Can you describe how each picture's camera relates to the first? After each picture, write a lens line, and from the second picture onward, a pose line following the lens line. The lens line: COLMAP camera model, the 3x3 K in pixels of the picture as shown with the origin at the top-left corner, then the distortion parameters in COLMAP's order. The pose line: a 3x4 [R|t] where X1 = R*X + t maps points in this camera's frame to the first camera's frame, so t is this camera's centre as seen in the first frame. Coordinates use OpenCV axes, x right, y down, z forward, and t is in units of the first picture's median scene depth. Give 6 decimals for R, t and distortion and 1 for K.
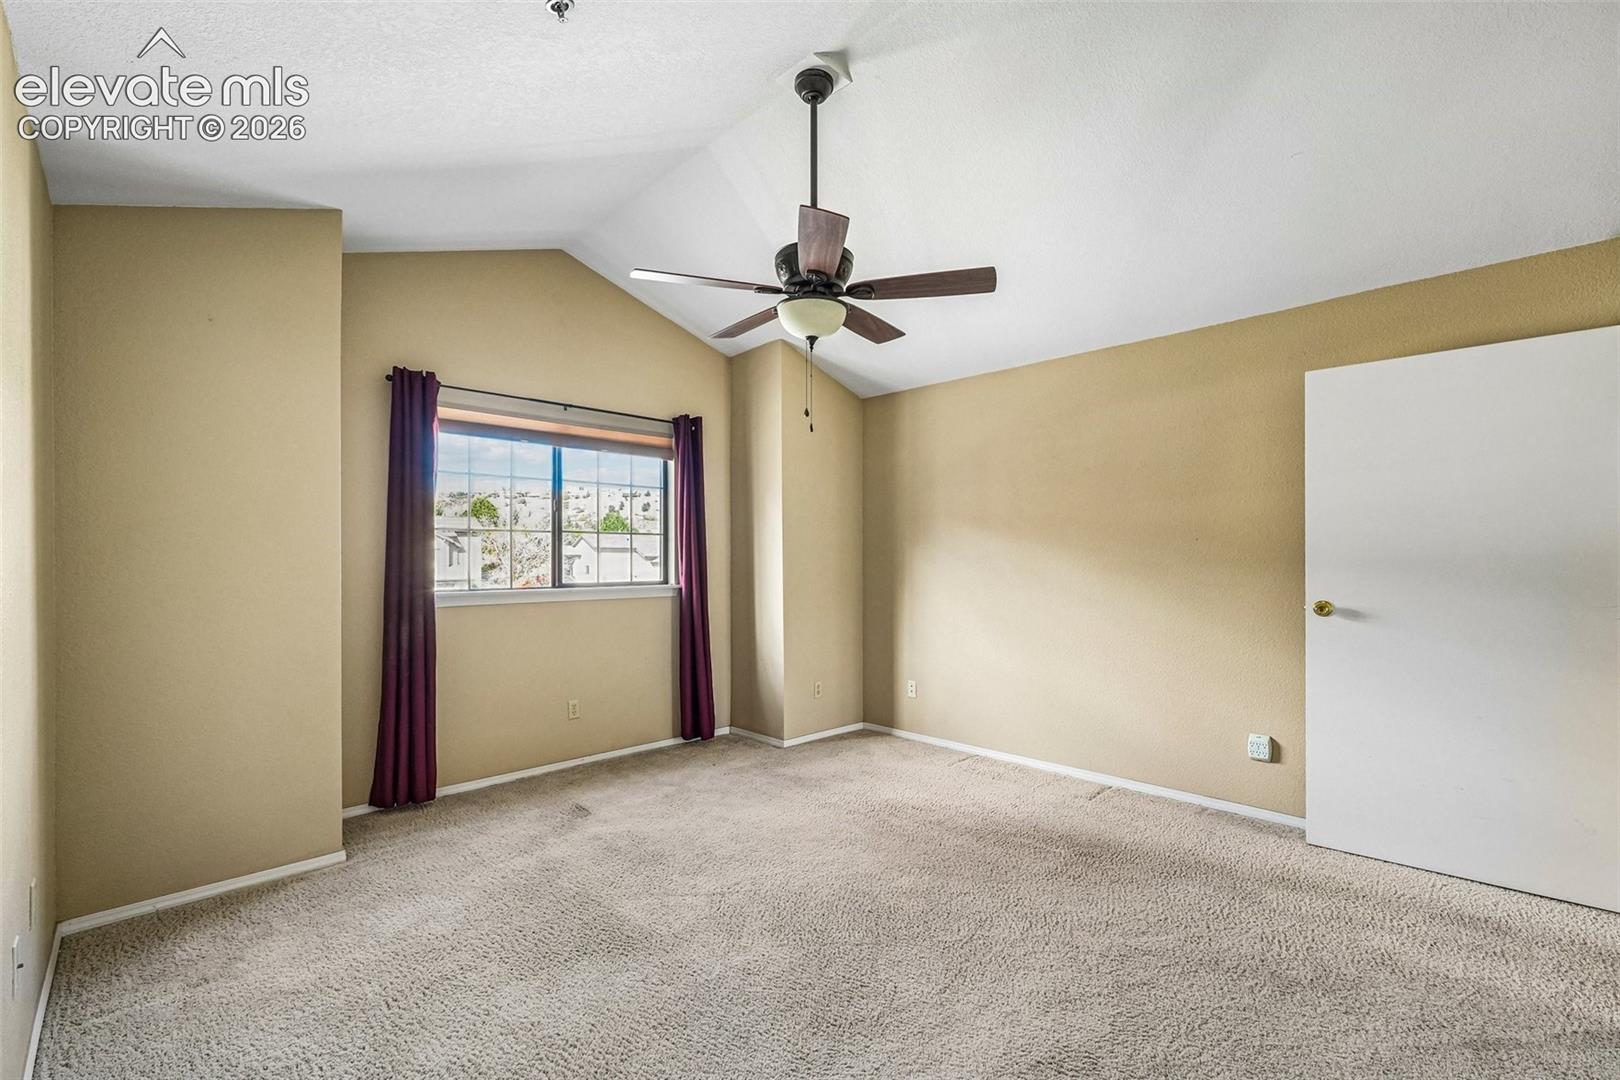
lens RADIAL K [[688.3, 0, 817.7], [0, 688.3, 548.6], [0, 0, 1]] dist [-0.004965, 0.003499]
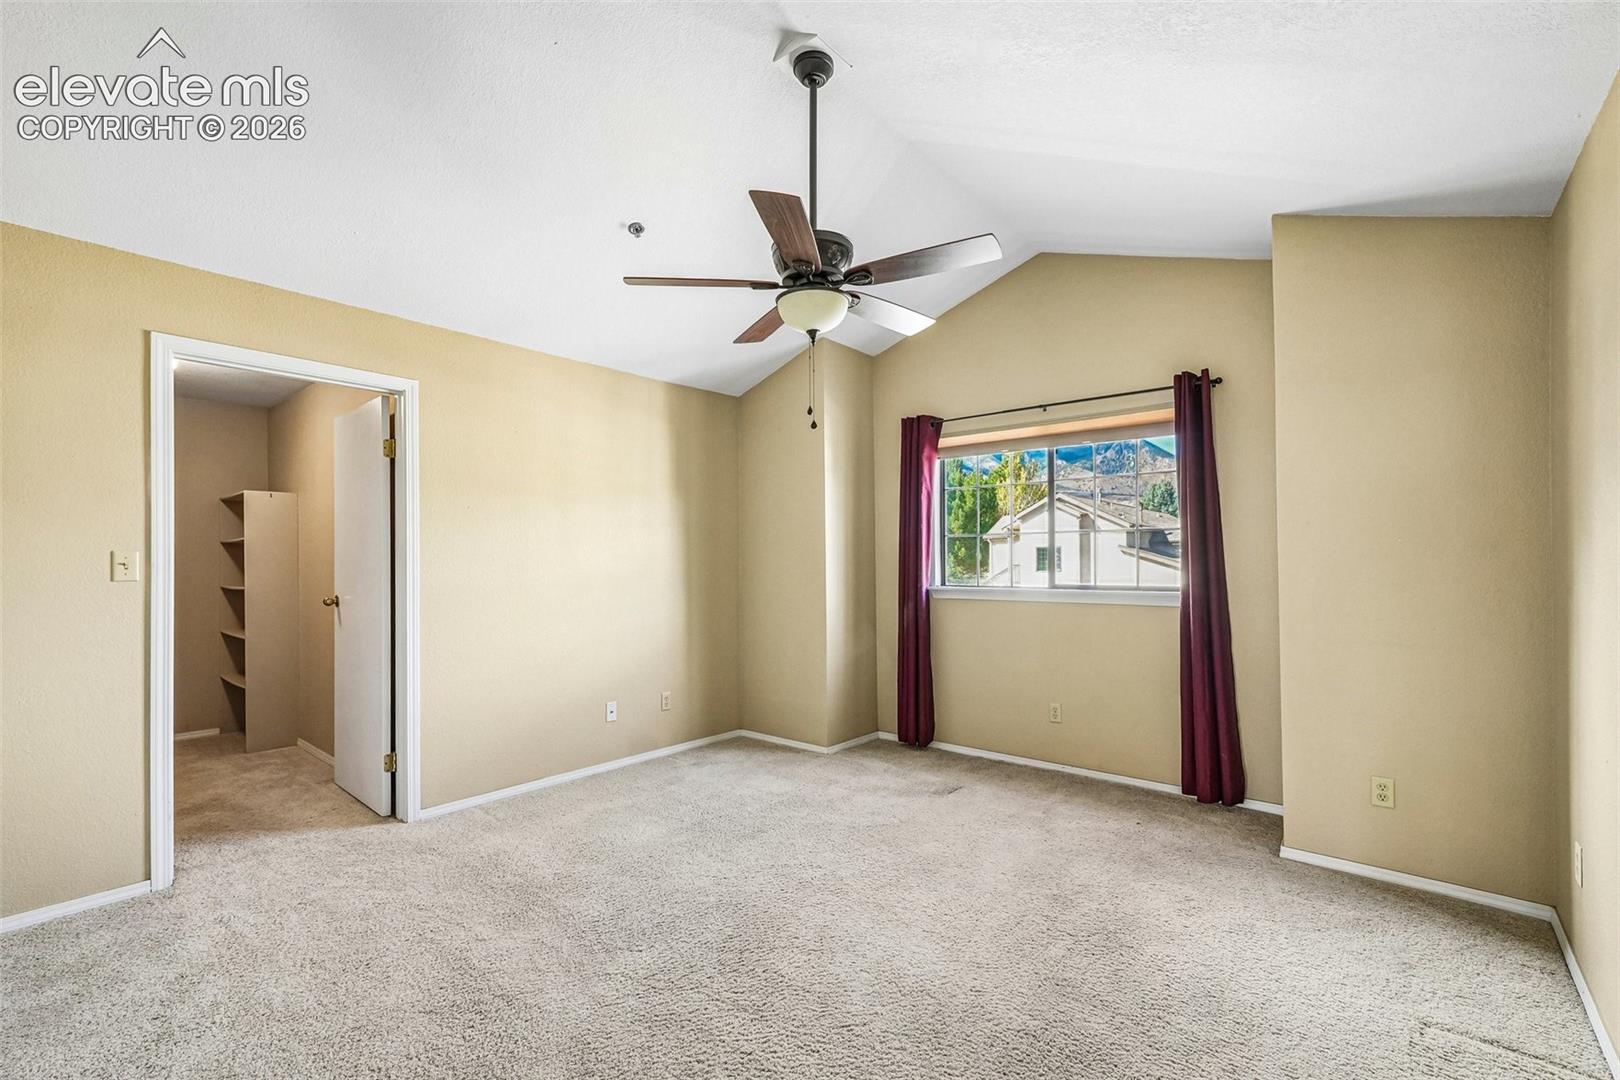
lens RADIAL K [[688.3, 0, 810.6], [0, 688.3, 555.4], [0, 0, 1]] dist [-0.004965, 0.003499]
pose [[0.101907, -0.005452, -0.994779, 0.613987], [0.016992, 0.999849, -0.003739, 0.006714], [0.994649, -0.016522, 0.101984, 0.578351]]
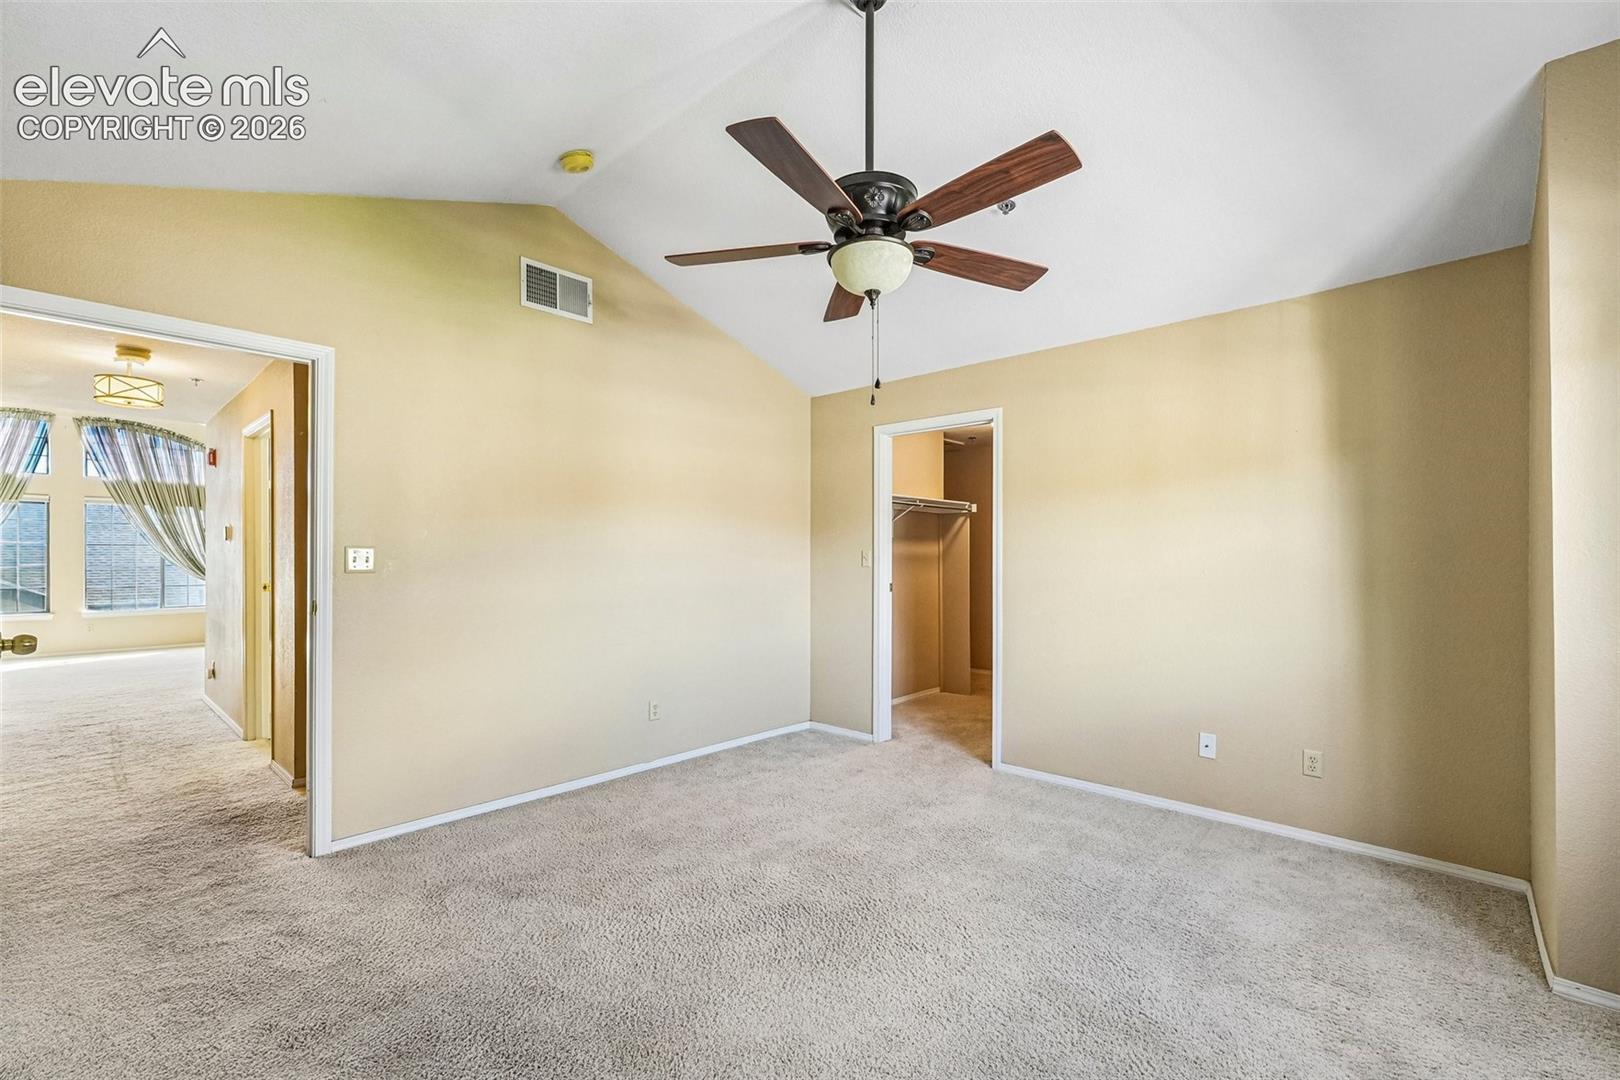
lens RADIAL K [[688.3, 0, 823.8], [0, 688.3, 554.3], [0, 0, 1]] dist [-0.004965, 0.003499]
pose [[-0.996326, -0.000293, -0.085642, 0.086942], [0.000964, 0.999892, -0.014639, 0.013388], [0.085637, -0.014668, -0.996218, 1.166751]]
